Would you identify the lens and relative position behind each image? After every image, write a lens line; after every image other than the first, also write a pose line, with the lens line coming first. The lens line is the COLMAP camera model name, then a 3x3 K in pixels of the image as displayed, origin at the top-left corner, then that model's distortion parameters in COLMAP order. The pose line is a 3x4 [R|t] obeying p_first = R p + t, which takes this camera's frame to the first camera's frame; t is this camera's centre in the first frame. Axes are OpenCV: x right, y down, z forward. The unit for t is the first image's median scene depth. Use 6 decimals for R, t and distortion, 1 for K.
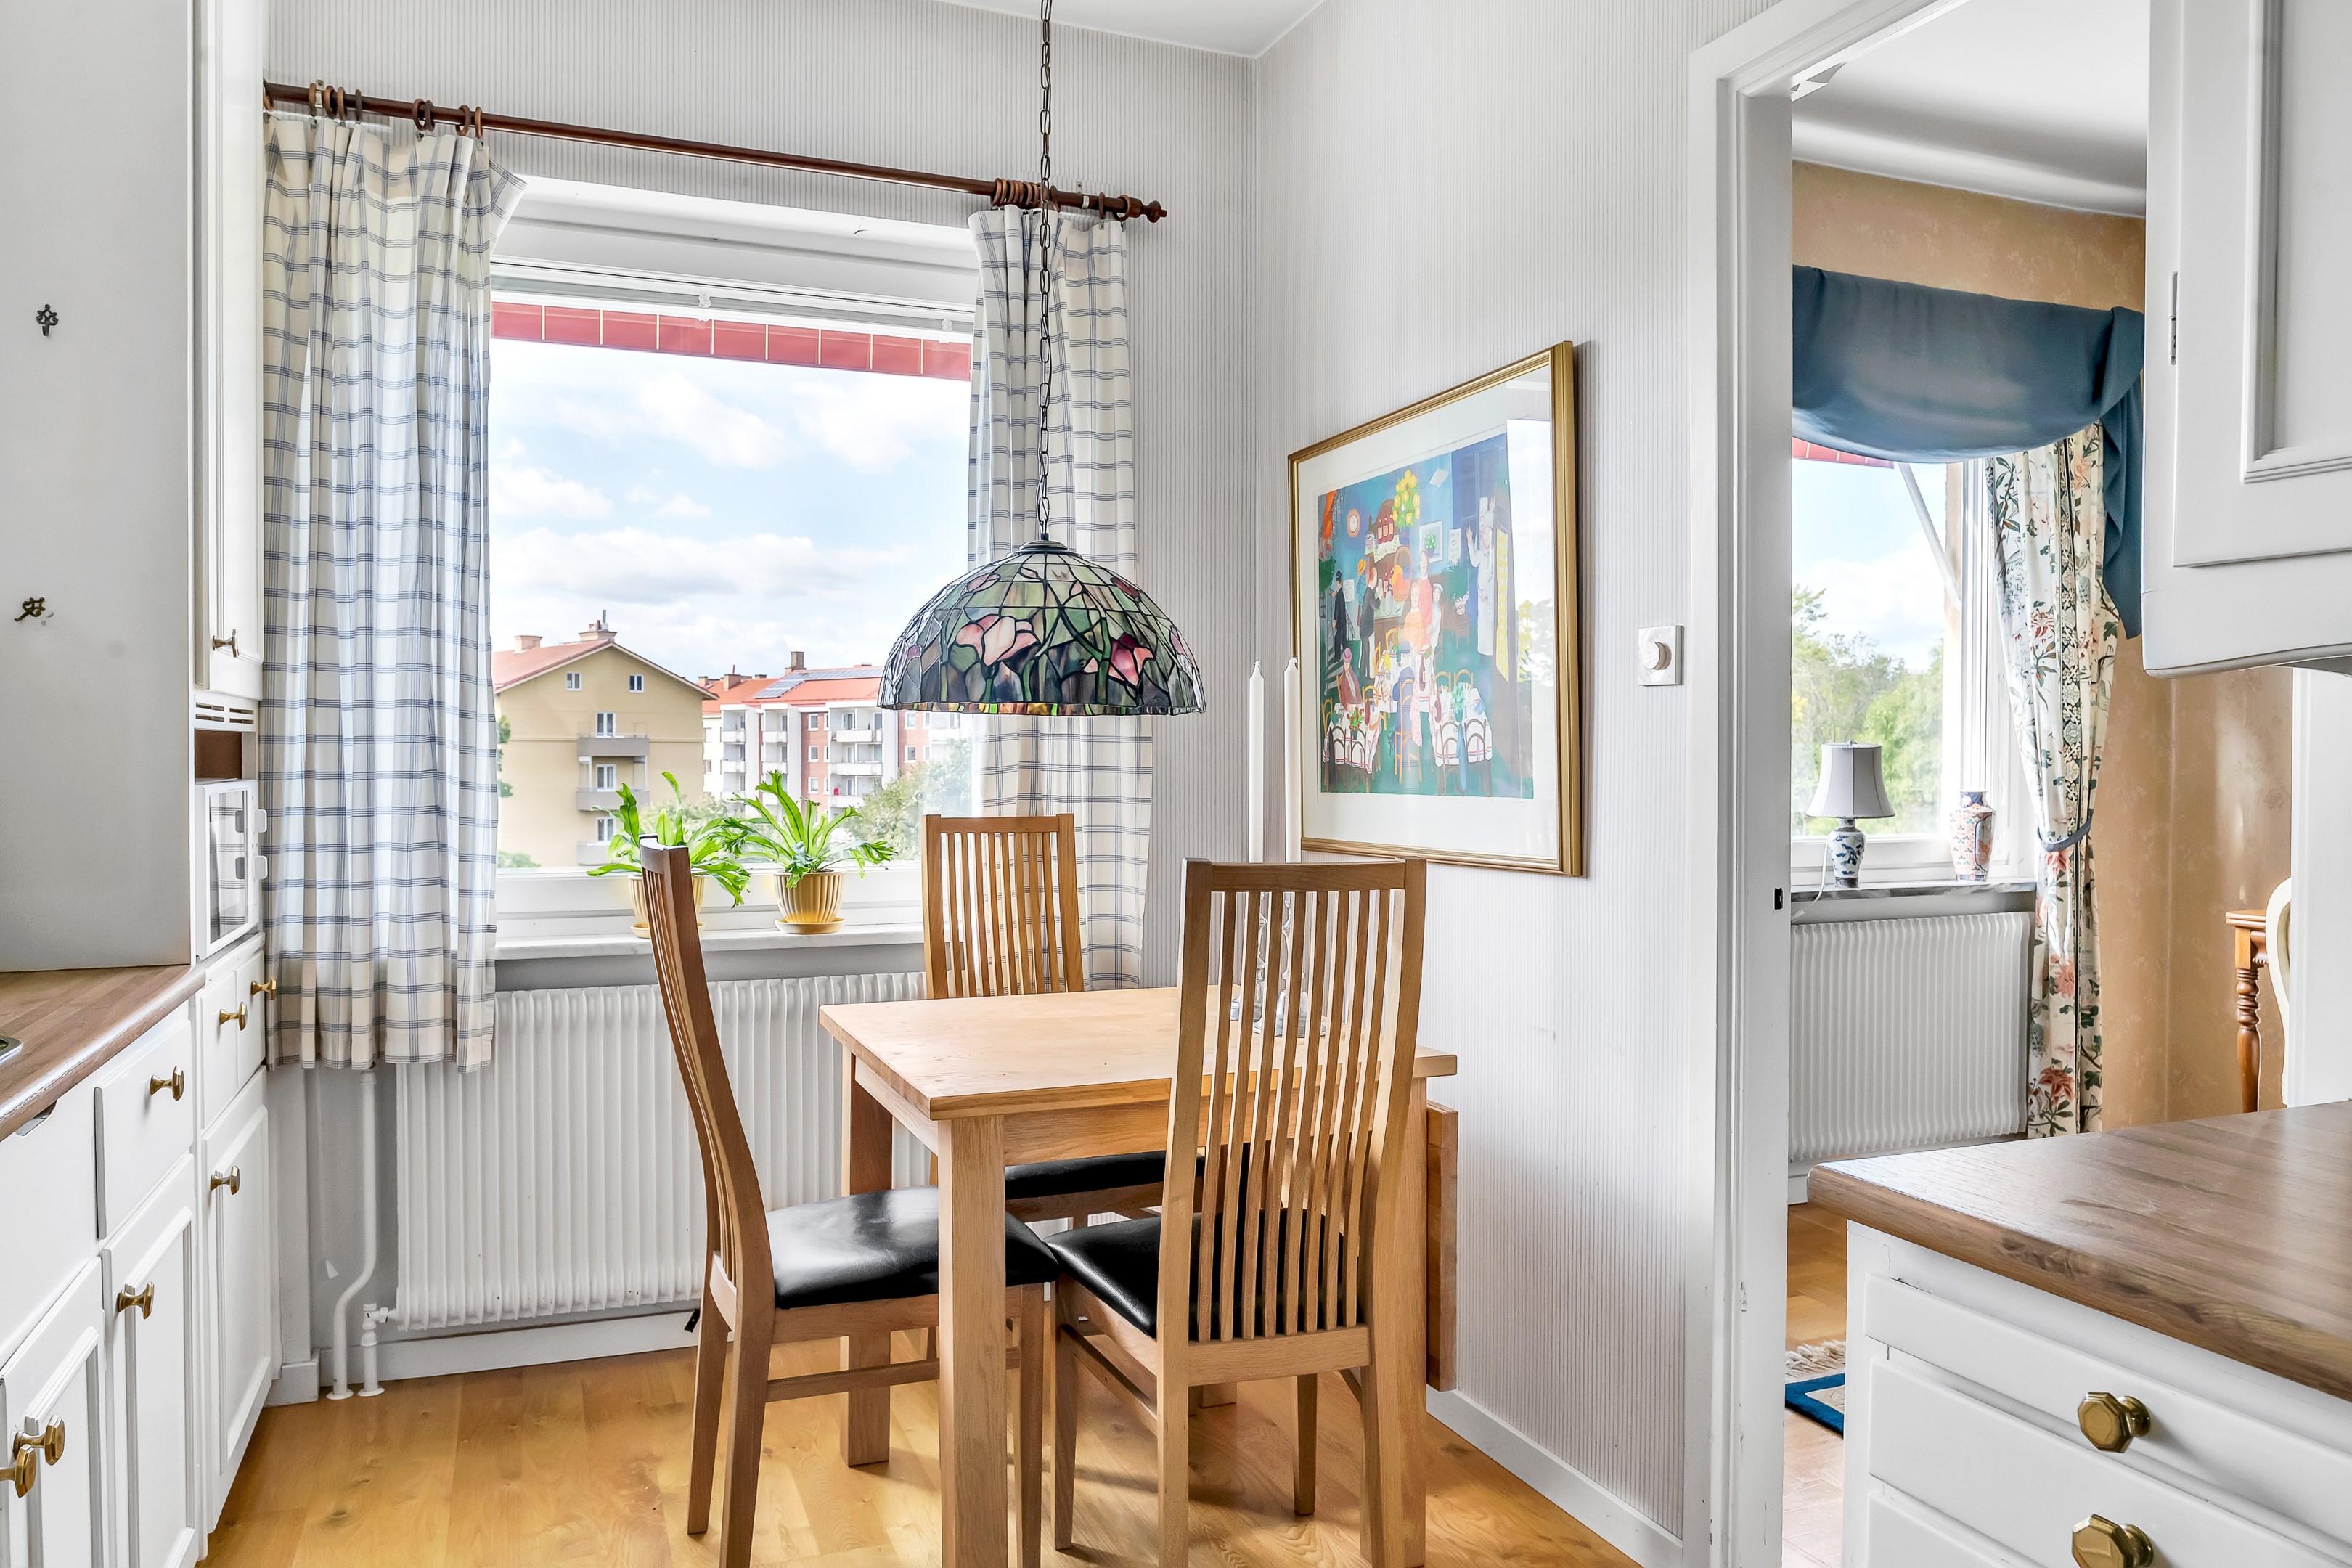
lens RADIAL K [[1606.2, 0, 1178.1], [0, 1606.2, 780.0], [0, 0, 1]] dist [-0.029140, 0.009425]
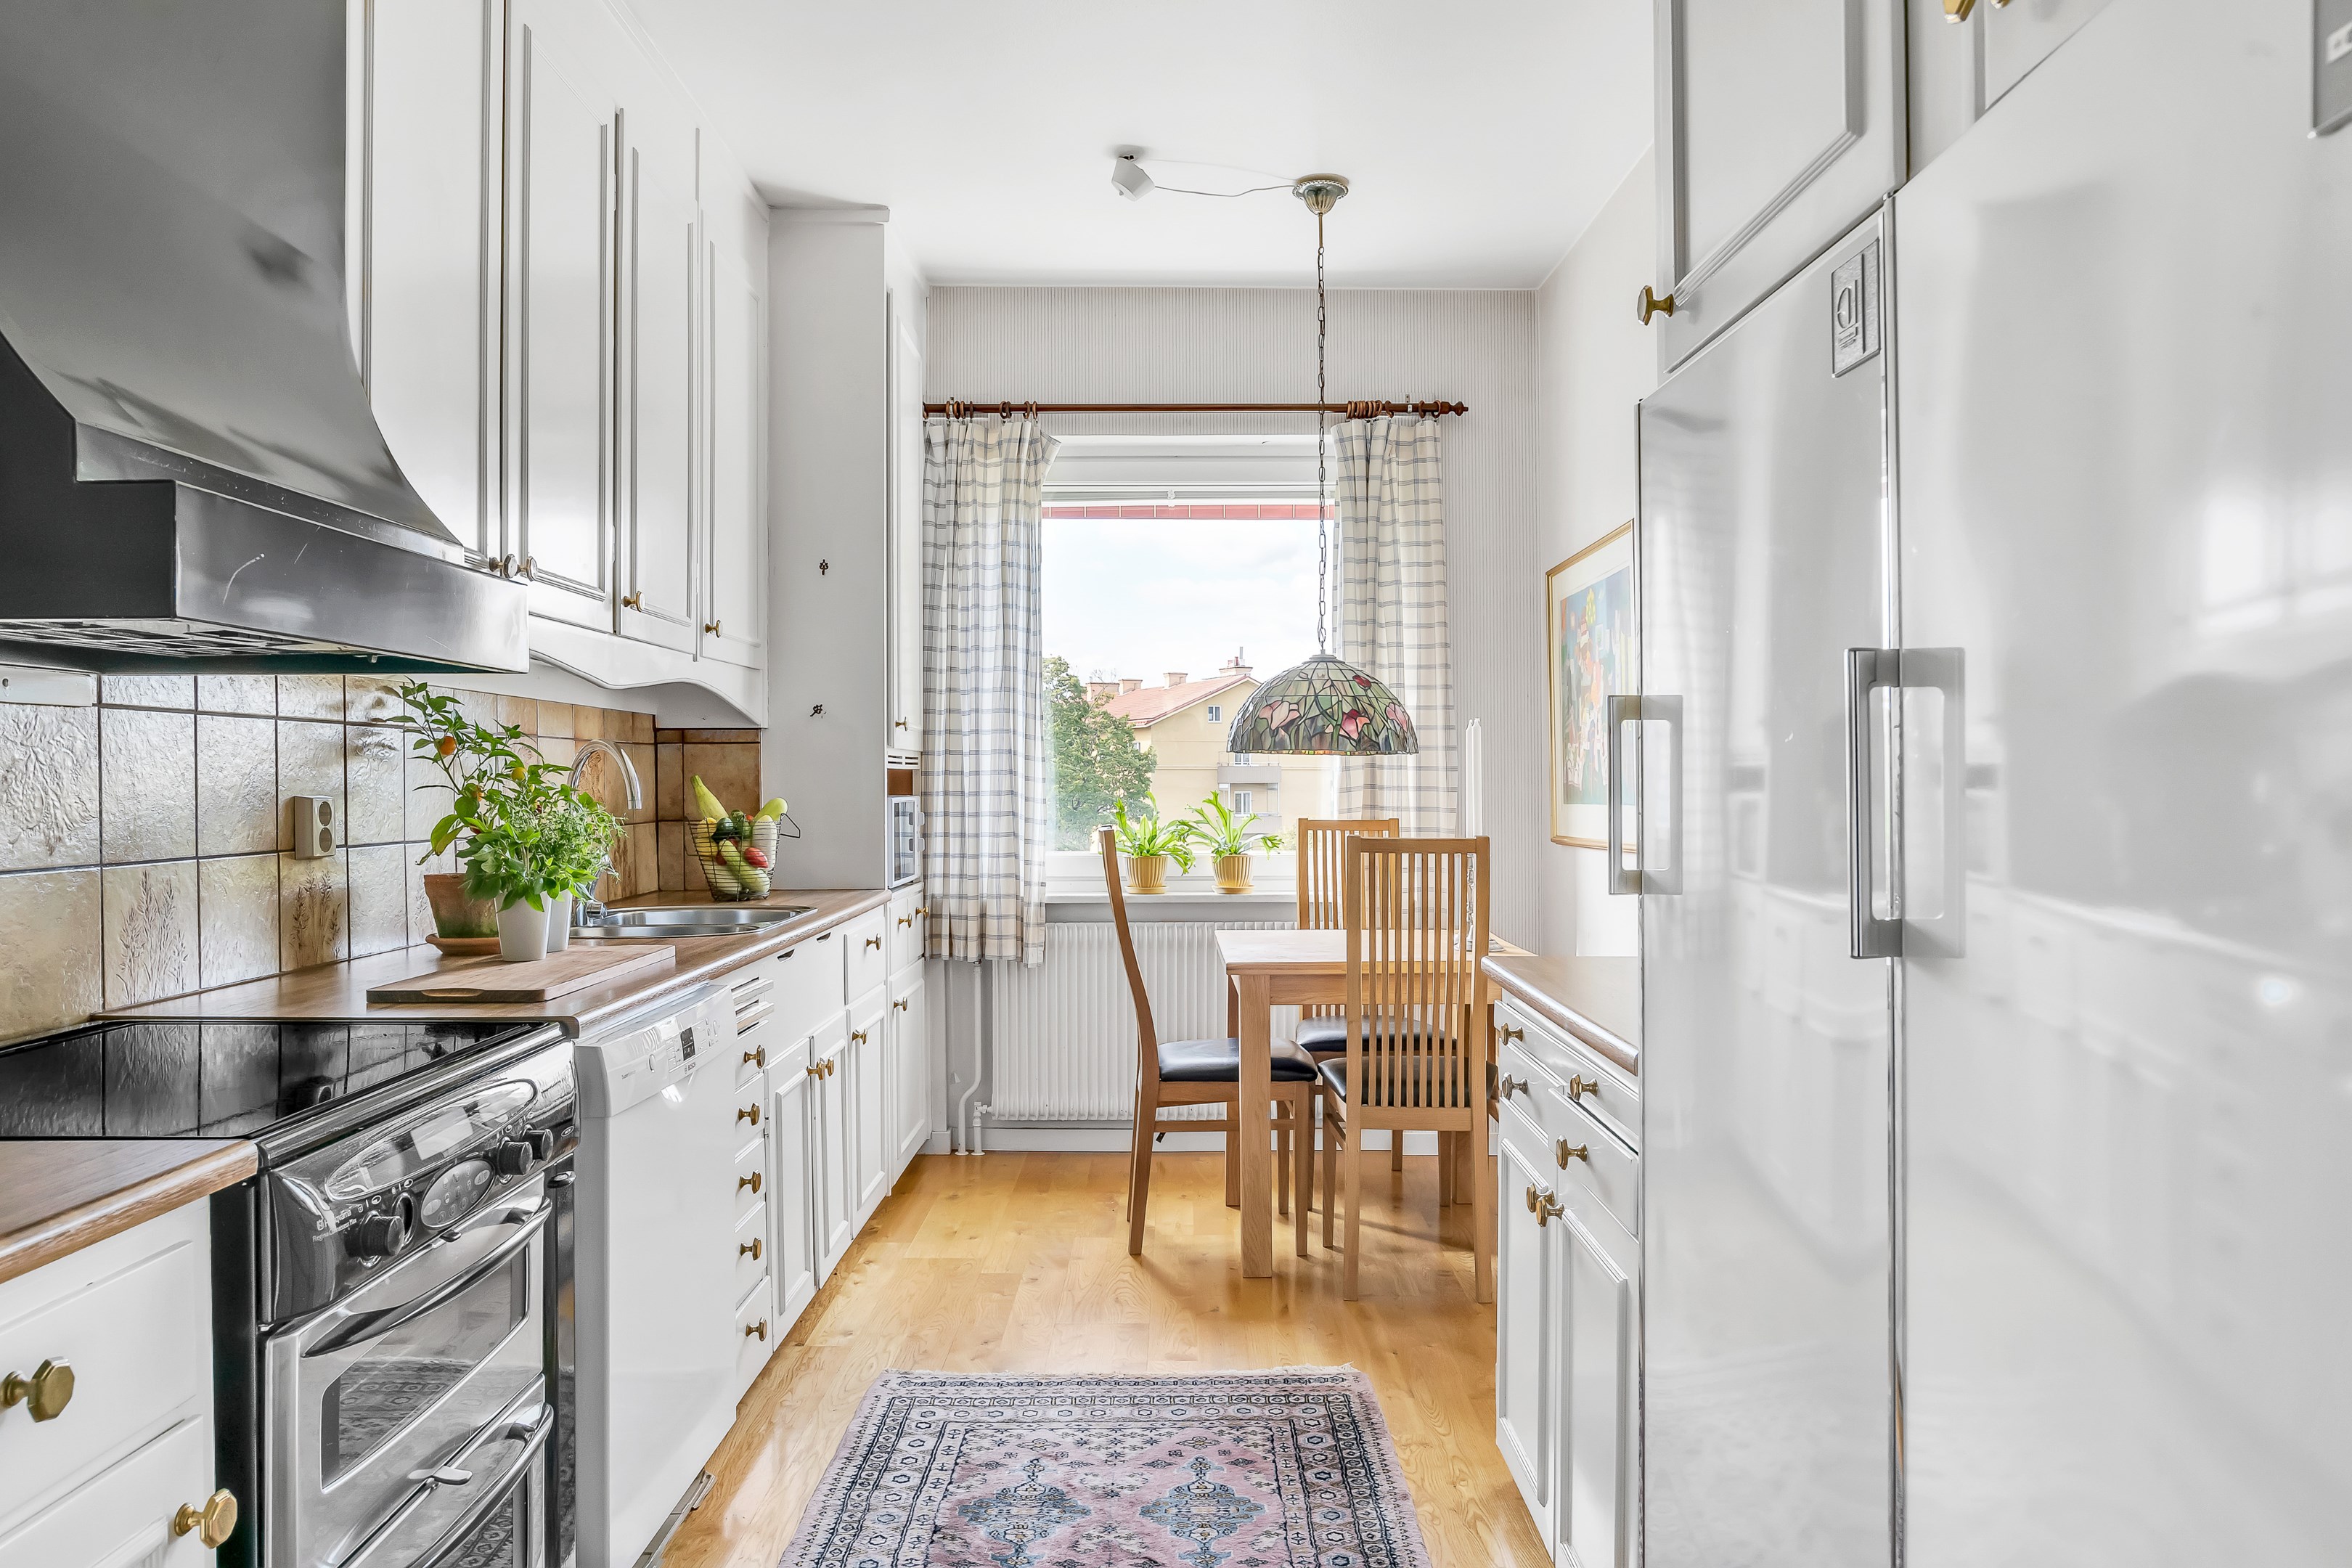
lens RADIAL K [[1606.2, 0, 1175.5], [0, 1606.2, 784.0], [0, 0, 1]] dist [-0.029140, 0.009425]
pose [[0.926133, -0.004875, -0.377164, 0.351636], [-0.000350, 0.999905, -0.013785, 0.010681], [0.377196, 0.012899, 0.926044, -0.537100]]
